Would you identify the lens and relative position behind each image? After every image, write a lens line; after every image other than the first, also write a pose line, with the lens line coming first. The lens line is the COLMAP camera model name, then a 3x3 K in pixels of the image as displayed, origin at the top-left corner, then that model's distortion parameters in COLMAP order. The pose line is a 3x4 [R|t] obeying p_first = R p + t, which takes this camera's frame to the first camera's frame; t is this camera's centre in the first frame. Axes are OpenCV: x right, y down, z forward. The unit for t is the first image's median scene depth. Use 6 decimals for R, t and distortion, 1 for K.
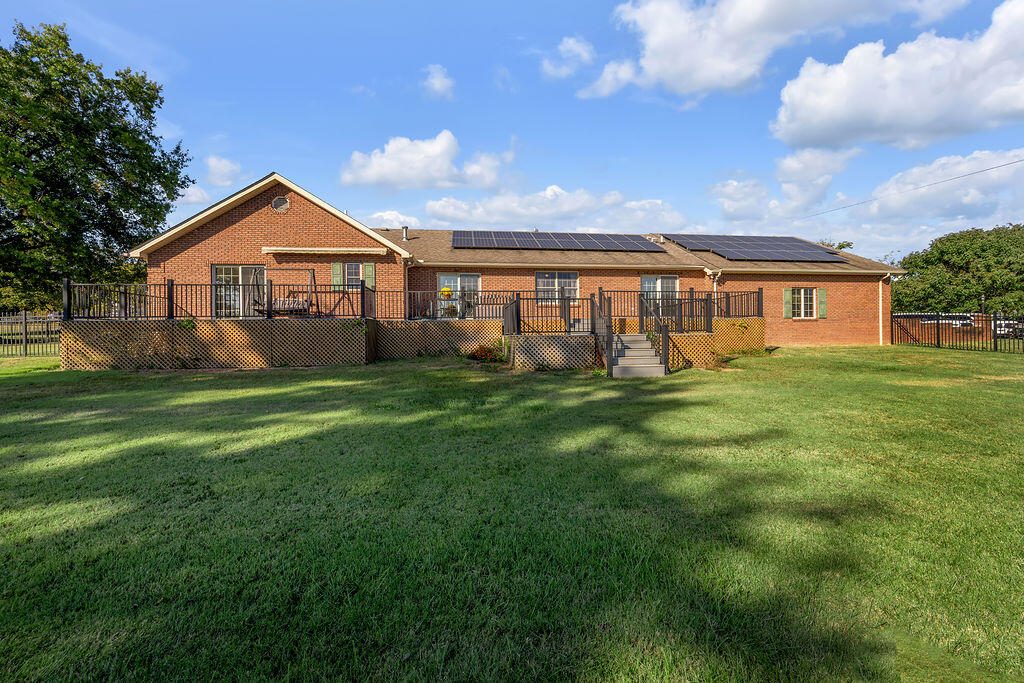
lens RADIAL K [[397.2, 0, 528.1], [0, 397.2, 333.5], [0, 0, 1]] dist [0.000716, 0.000163]
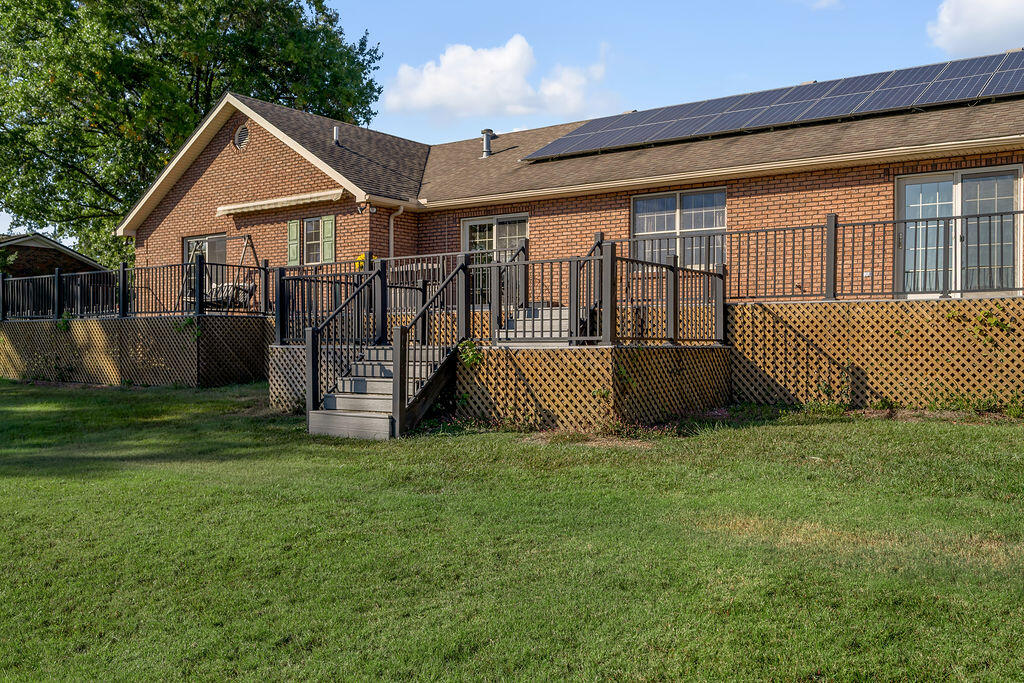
lens RADIAL K [[925.3, 0, 512.0], [0, 925.3, 341.5], [0, 0, 1]] dist [-0.001628, 0.003588]
pose [[0.728458, 0.012800, -0.684971, 0.620343], [-0.000478, 0.999835, 0.018176, -0.014789], [0.685090, -0.012913, 0.728344, 0.158165]]
